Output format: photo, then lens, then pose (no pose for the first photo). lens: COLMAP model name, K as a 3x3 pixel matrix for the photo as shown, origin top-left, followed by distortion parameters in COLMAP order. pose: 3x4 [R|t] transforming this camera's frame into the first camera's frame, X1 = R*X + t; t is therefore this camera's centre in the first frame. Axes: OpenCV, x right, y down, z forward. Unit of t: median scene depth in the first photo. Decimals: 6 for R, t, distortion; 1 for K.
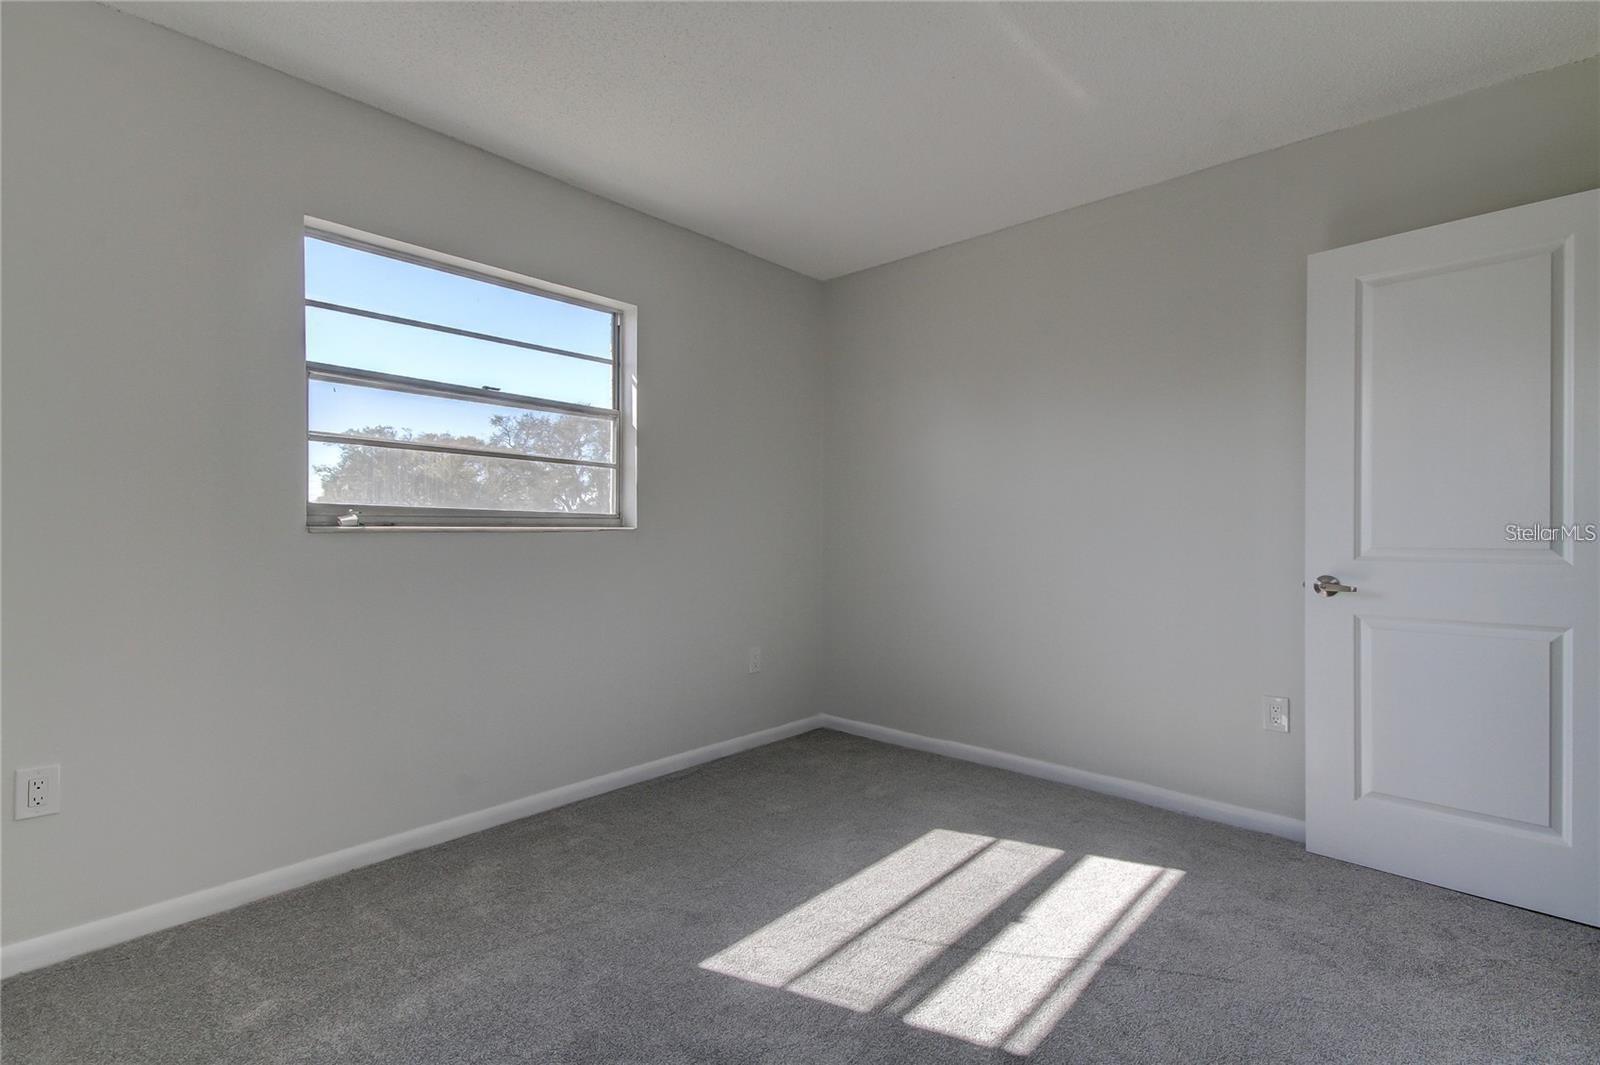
lens RADIAL K [[734.6, 0, 814.4], [0, 734.6, 551.7], [0, 0, 1]] dist [0.022769, -0.000790]
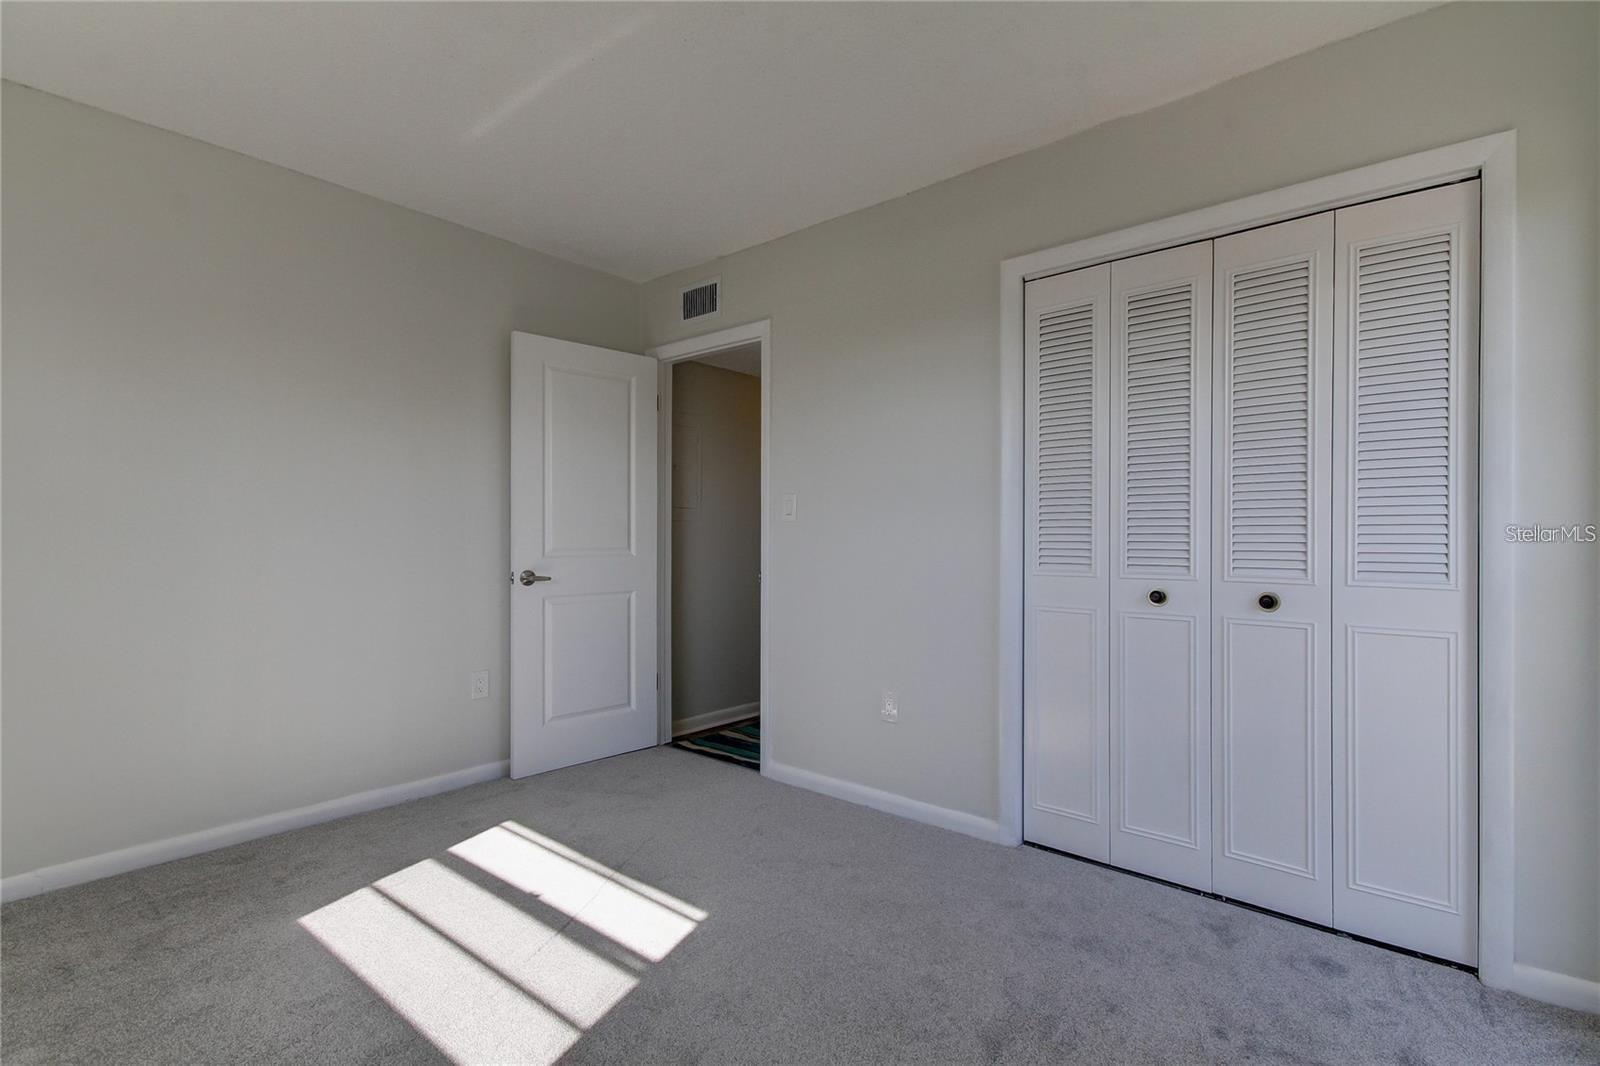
lens RADIAL K [[746.6, 0, 808.8], [0, 746.6, 541.7], [0, 0, 1]] dist [0.015260, -0.000532]
pose [[-0.027635, -0.001459, 0.999617, -0.721494], [0.022910, 0.999735, 0.002093, -0.010691], [-0.999356, 0.022959, -0.027594, 0.539213]]
